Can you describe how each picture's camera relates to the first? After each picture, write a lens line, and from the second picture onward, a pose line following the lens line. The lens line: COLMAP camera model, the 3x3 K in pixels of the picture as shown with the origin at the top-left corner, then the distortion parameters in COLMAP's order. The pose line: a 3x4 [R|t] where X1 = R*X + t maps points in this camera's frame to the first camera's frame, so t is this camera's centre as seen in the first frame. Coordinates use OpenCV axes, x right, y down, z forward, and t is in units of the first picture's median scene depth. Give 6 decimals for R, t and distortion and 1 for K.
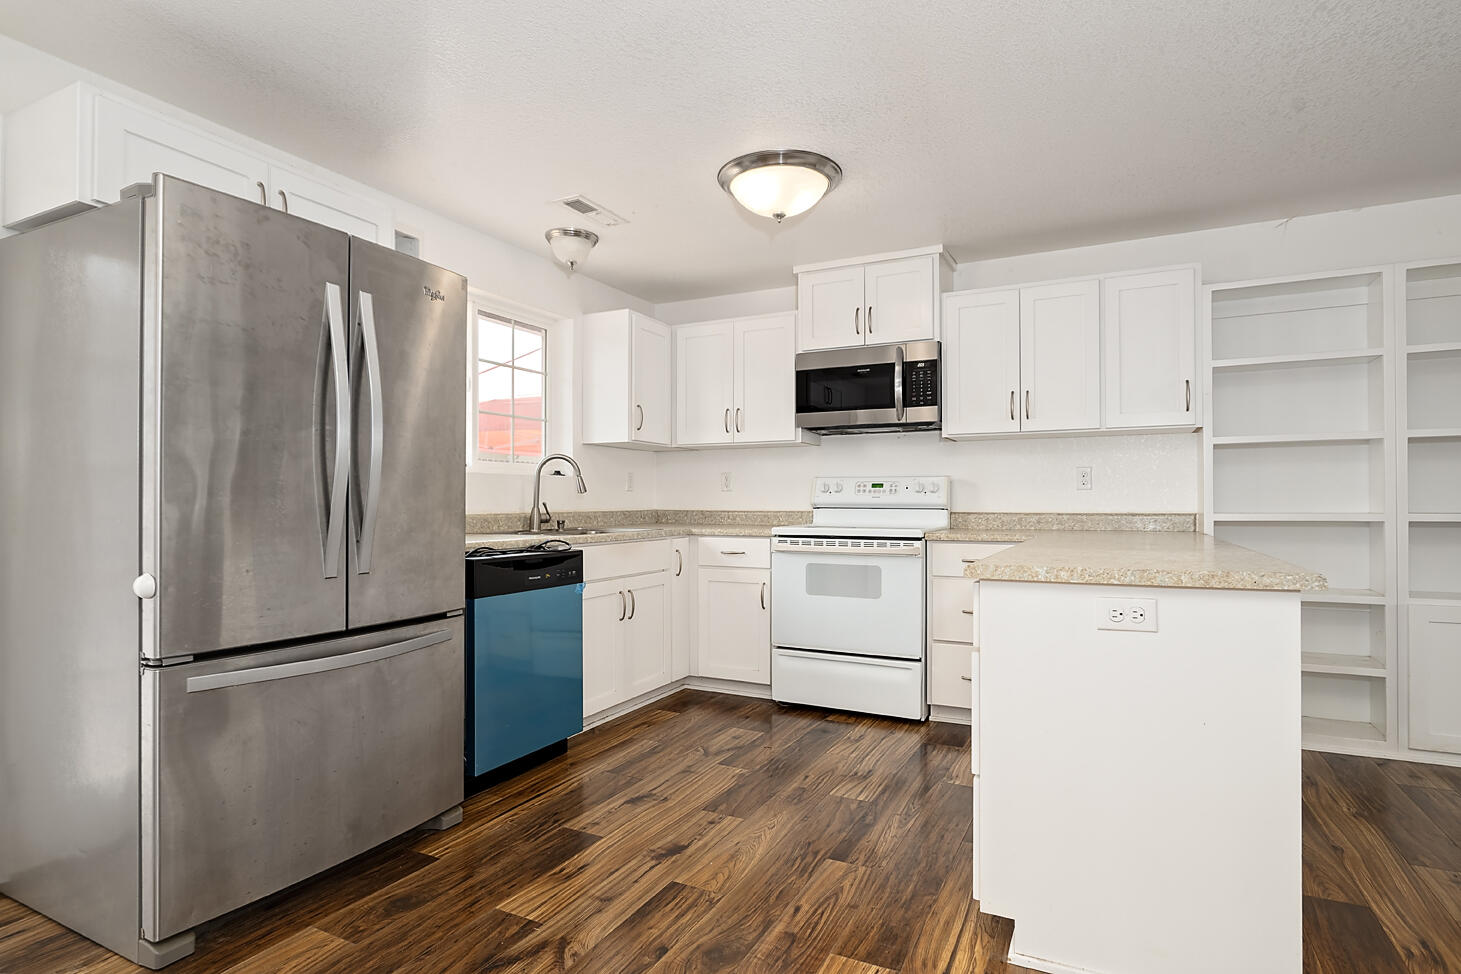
lens RADIAL K [[760.2, 0, 732.1], [0, 760.2, 500.7], [0, 0, 1]] dist [-0.002667, 0.000162]
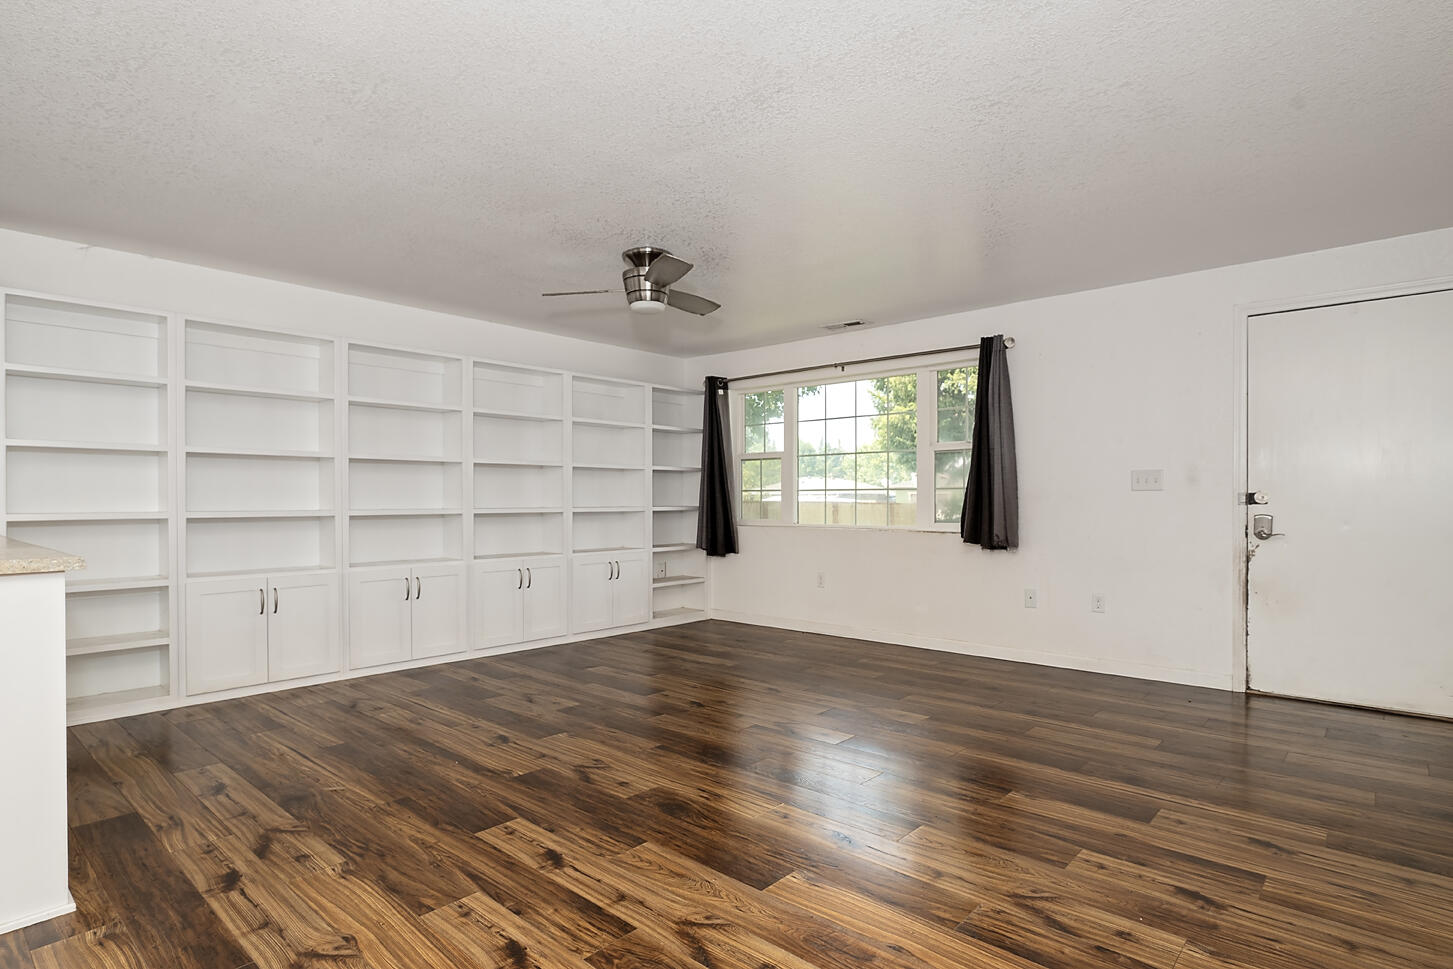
lens RADIAL K [[737.5, 0, 725.8], [0, 737.5, 512.5], [0, 0, 1]] dist [-0.004566, -0.000328]
pose [[0.244311, -0.005805, 0.969680, -0.074327], [-0.007754, 0.999938, 0.007940, 0.000030], [-0.969666, -0.009459, 0.244251, -0.156893]]
